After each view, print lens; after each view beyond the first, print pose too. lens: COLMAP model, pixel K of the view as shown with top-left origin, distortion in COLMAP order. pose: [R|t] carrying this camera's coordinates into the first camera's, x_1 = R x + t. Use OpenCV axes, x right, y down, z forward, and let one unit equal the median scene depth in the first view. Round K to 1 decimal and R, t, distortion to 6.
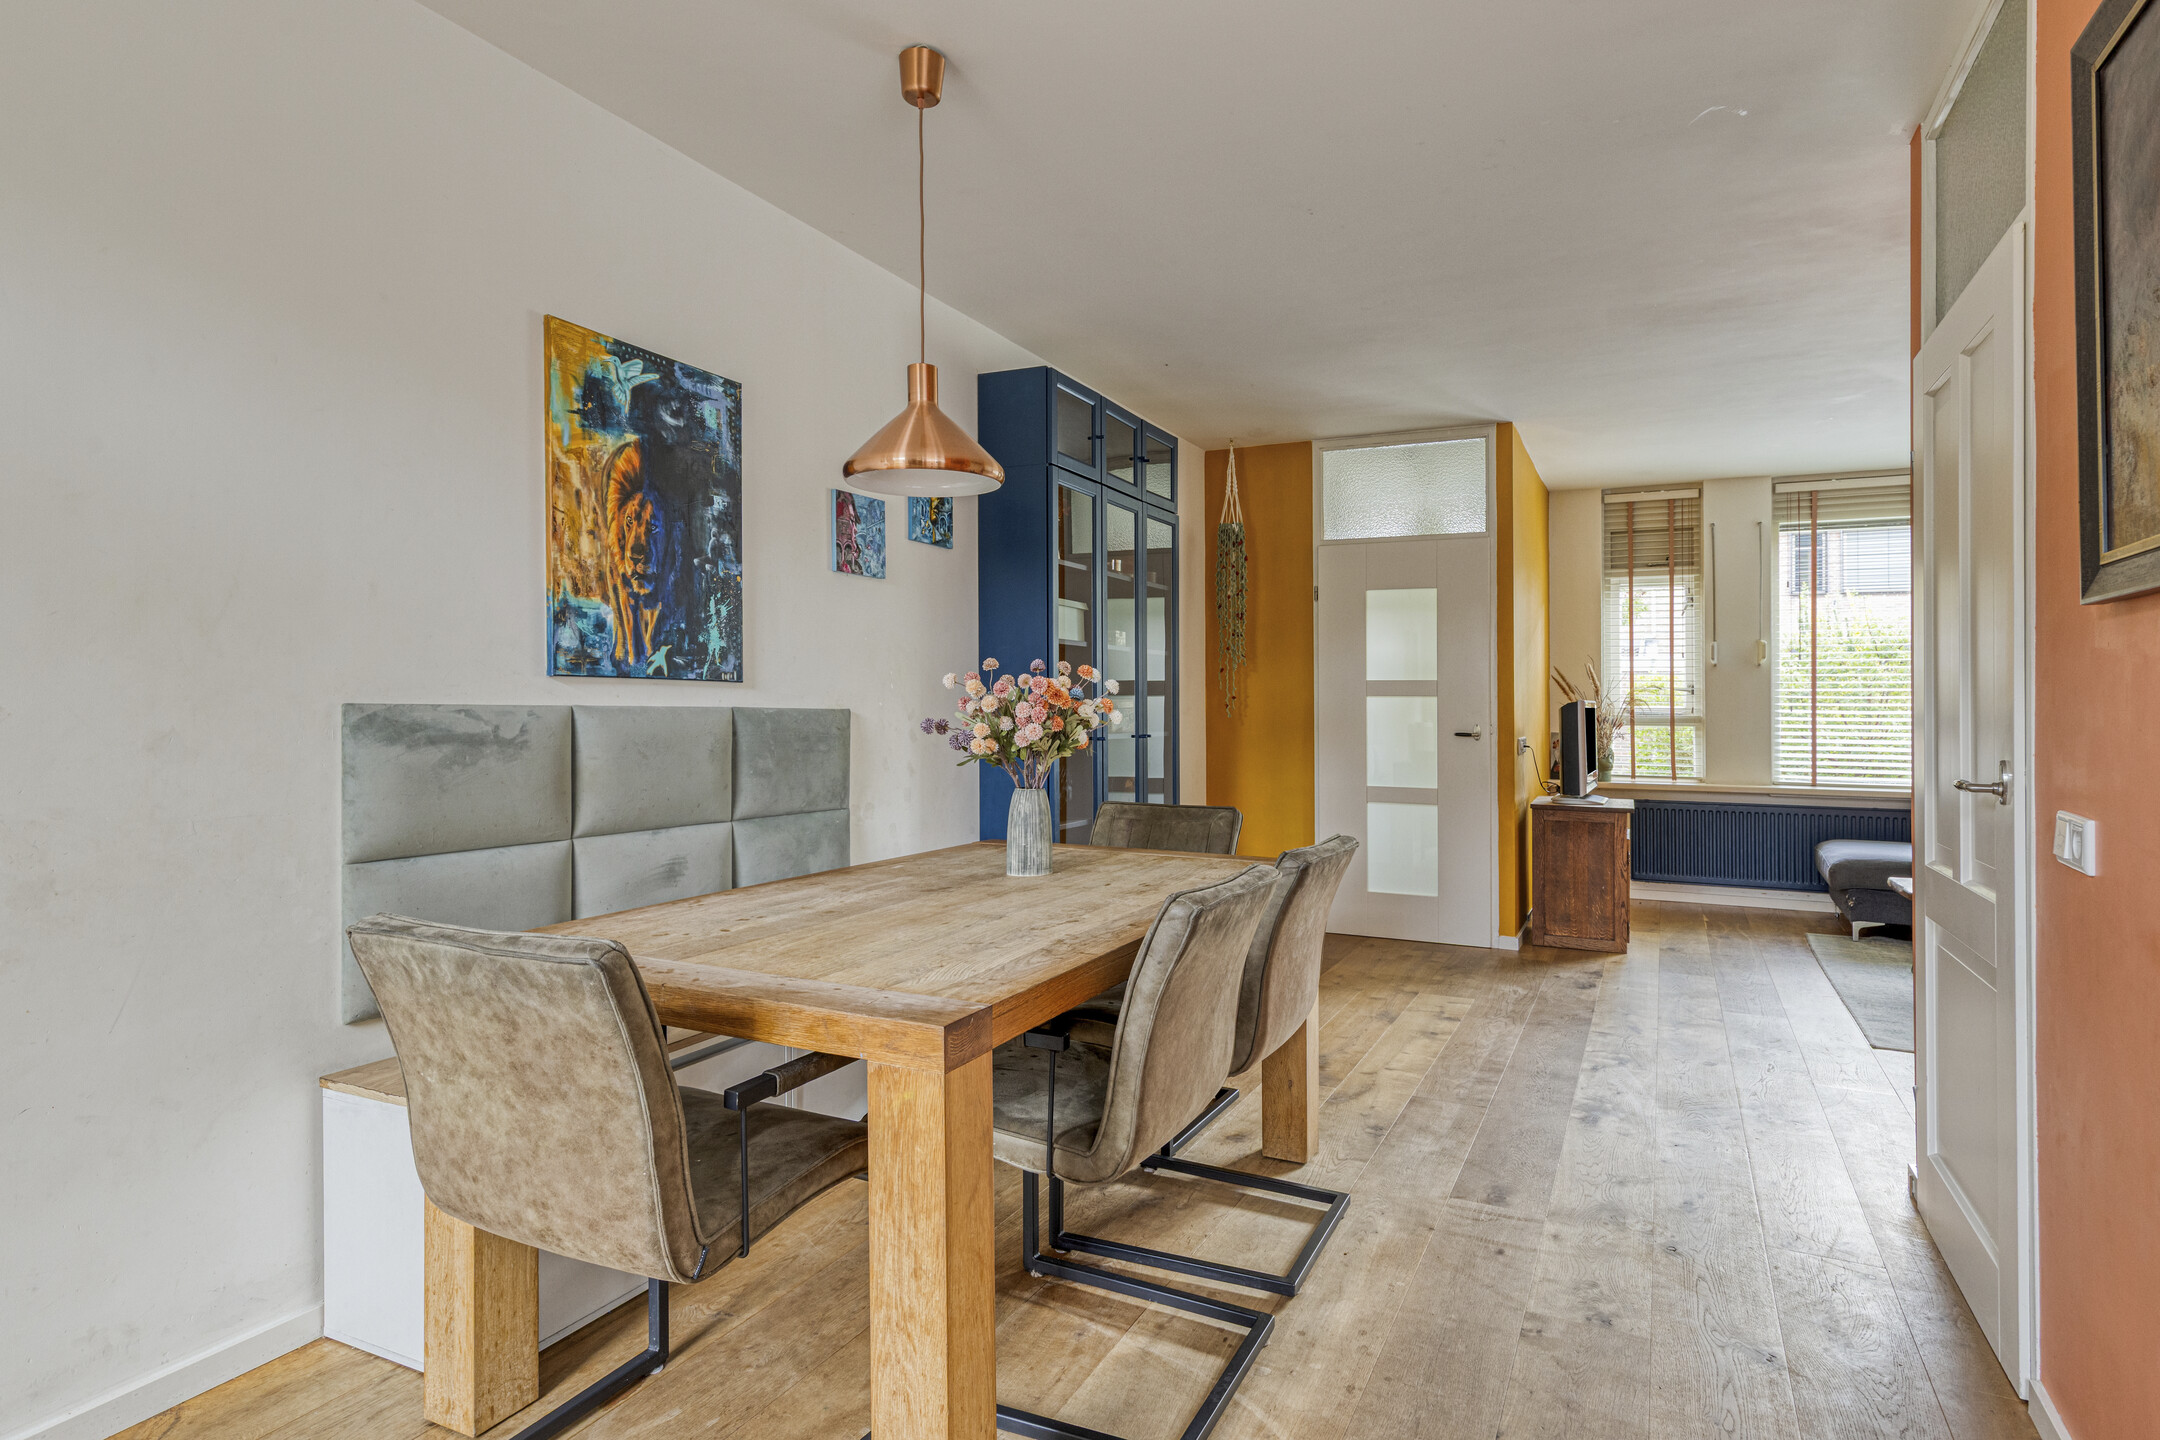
lens RADIAL K [[1163.7, 0, 1092.7], [0, 1163.7, 705.2], [0, 0, 1]] dist [0.003512, 0.000141]
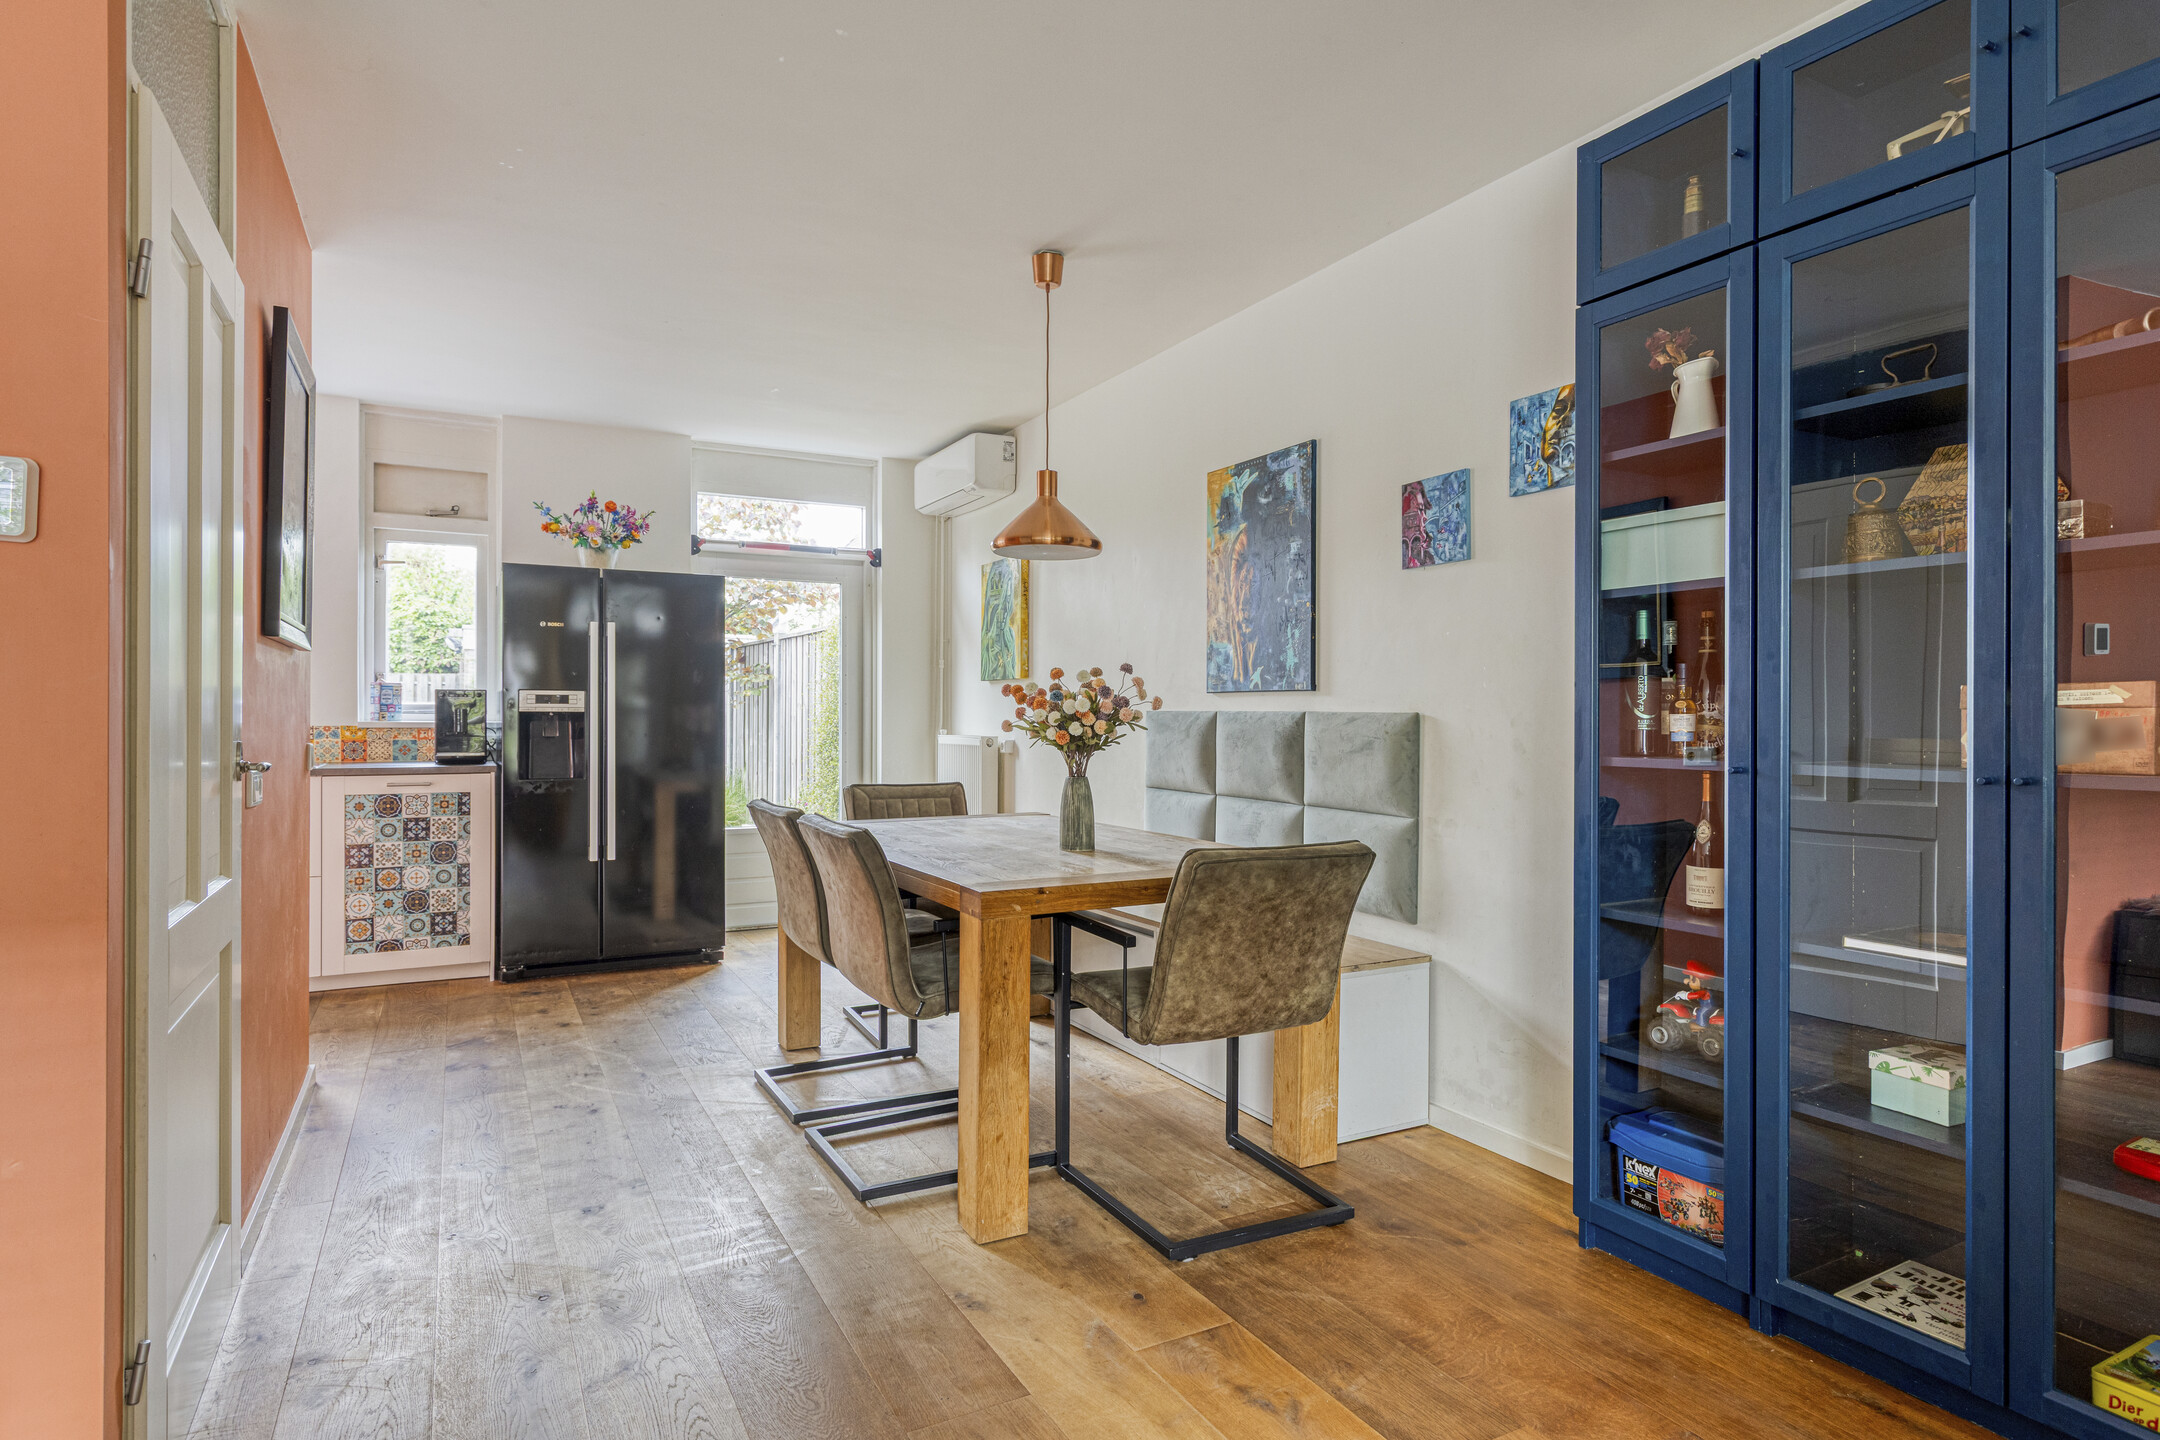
lens RADIAL K [[1163.7, 0, 1093.9], [0, 1163.7, 725.6], [0, 0, 1]] dist [0.003512, 0.000141]
pose [[-0.575468, -0.003173, -0.817818, 0.870665], [-0.005852, 0.999983, 0.000239, 0.018747], [0.817803, 0.004924, -0.575477, 1.638949]]
